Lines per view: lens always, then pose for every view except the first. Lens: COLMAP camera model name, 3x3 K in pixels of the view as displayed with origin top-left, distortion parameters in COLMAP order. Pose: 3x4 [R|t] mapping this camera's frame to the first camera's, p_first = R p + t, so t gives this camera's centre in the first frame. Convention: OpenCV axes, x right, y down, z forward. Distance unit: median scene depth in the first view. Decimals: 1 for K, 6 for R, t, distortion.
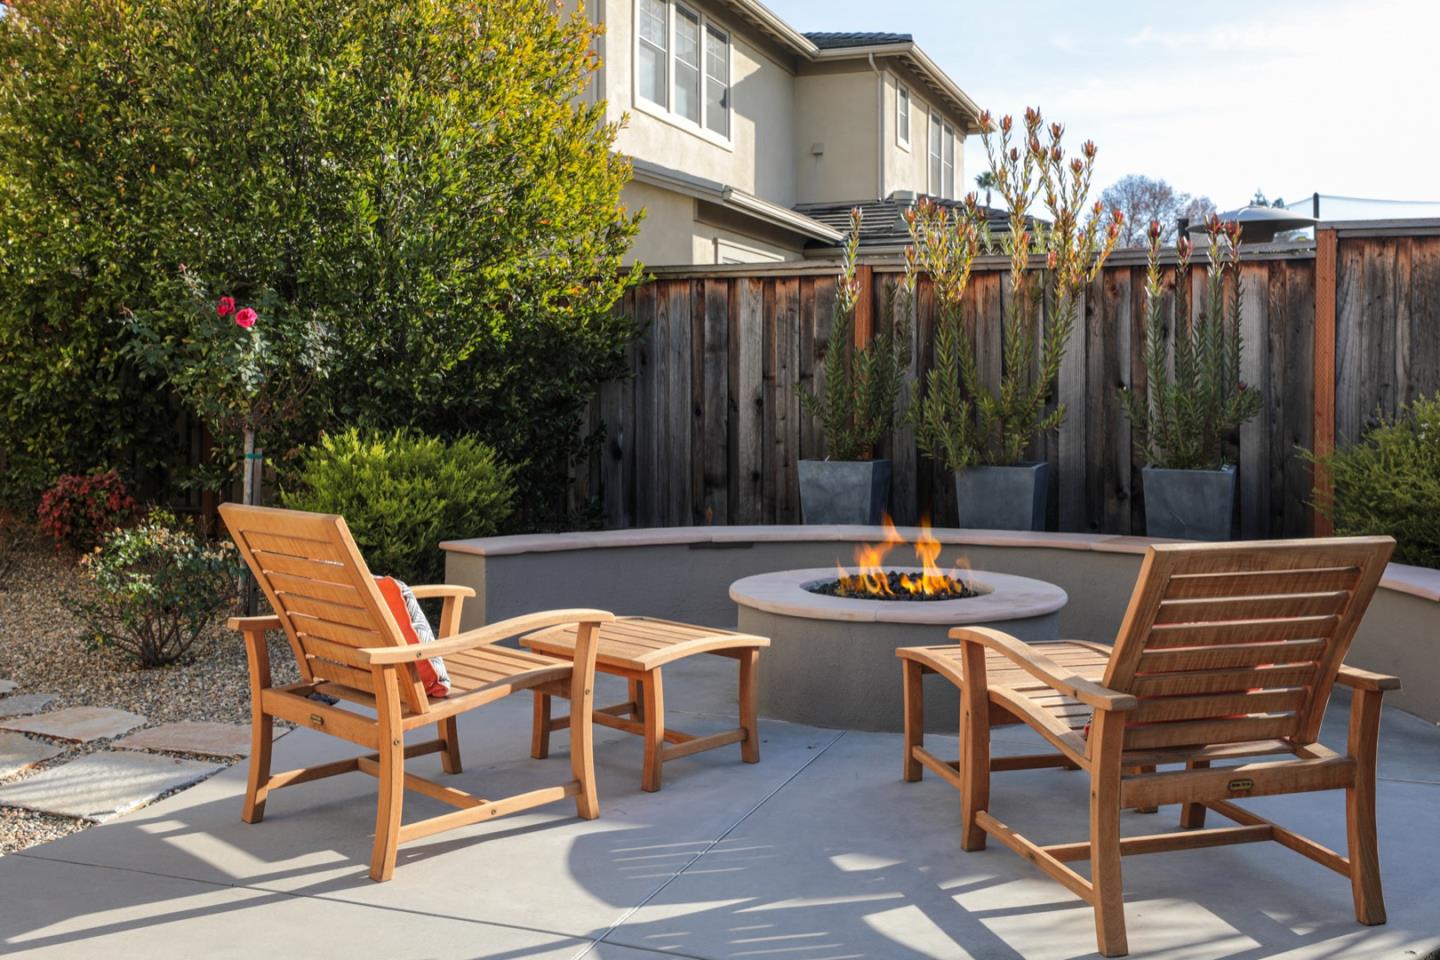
lens RADIAL K [[1377.6, 0, 720.2], [0, 1377.6, 421.4], [0, 0, 1]] dist [0.060177, 0.018698]
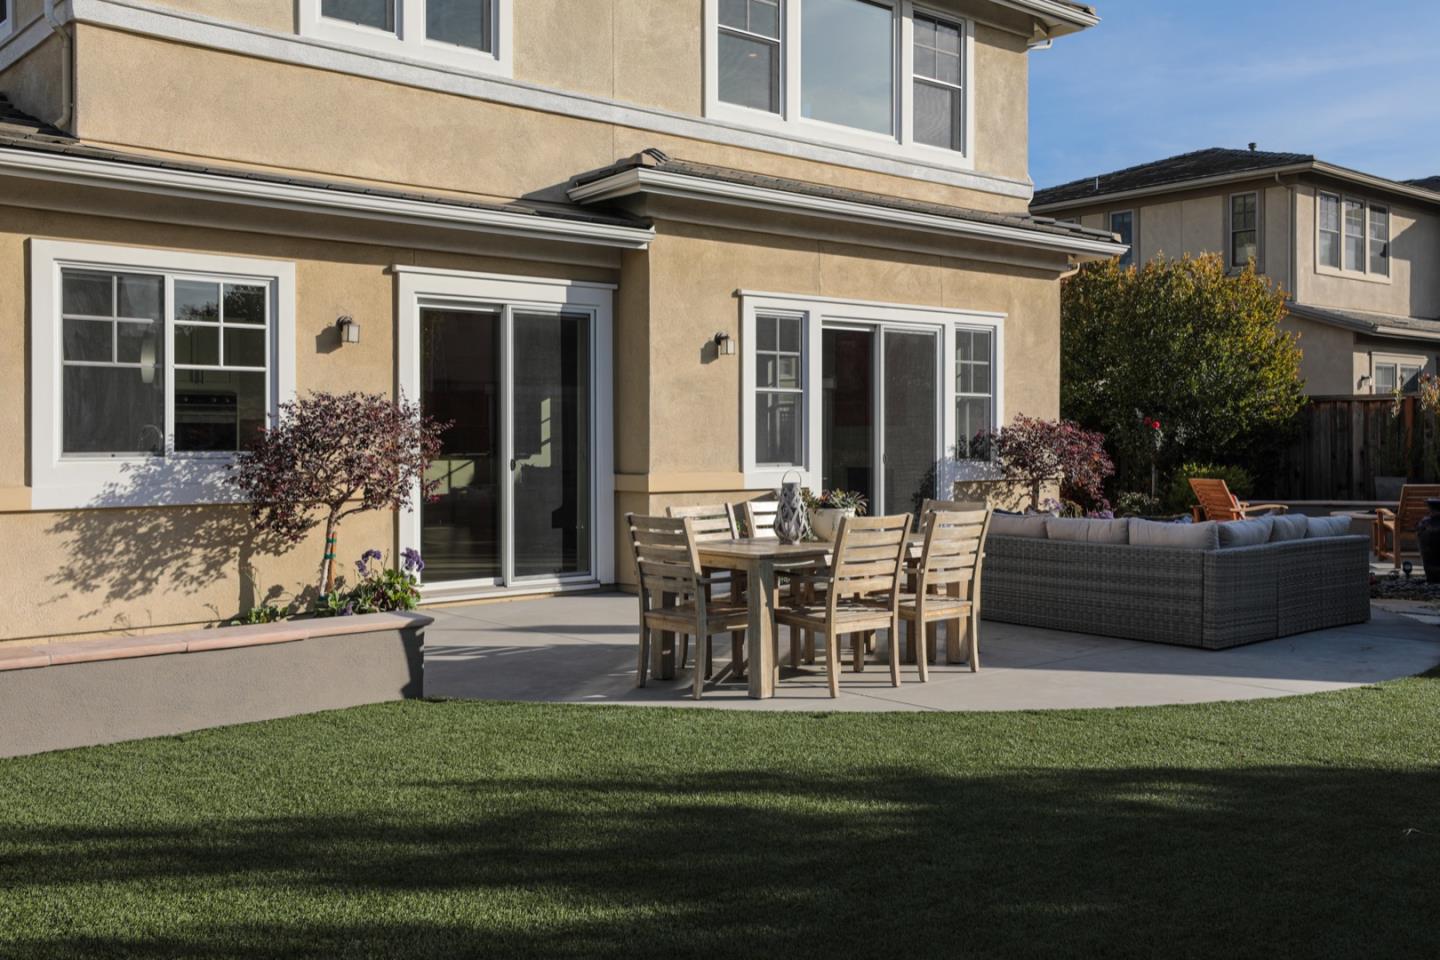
lens RADIAL K [[1377.6, 0, 720.2], [0, 1377.6, 421.4], [0, 0, 1]] dist [0.060177, 0.018698]
pose [[0.884089, -0.010153, -0.467208, 0.211847], [-0.004058, 0.999559, -0.029400, 0.007888], [0.467301, 0.027888, 0.883658, -1.990810]]
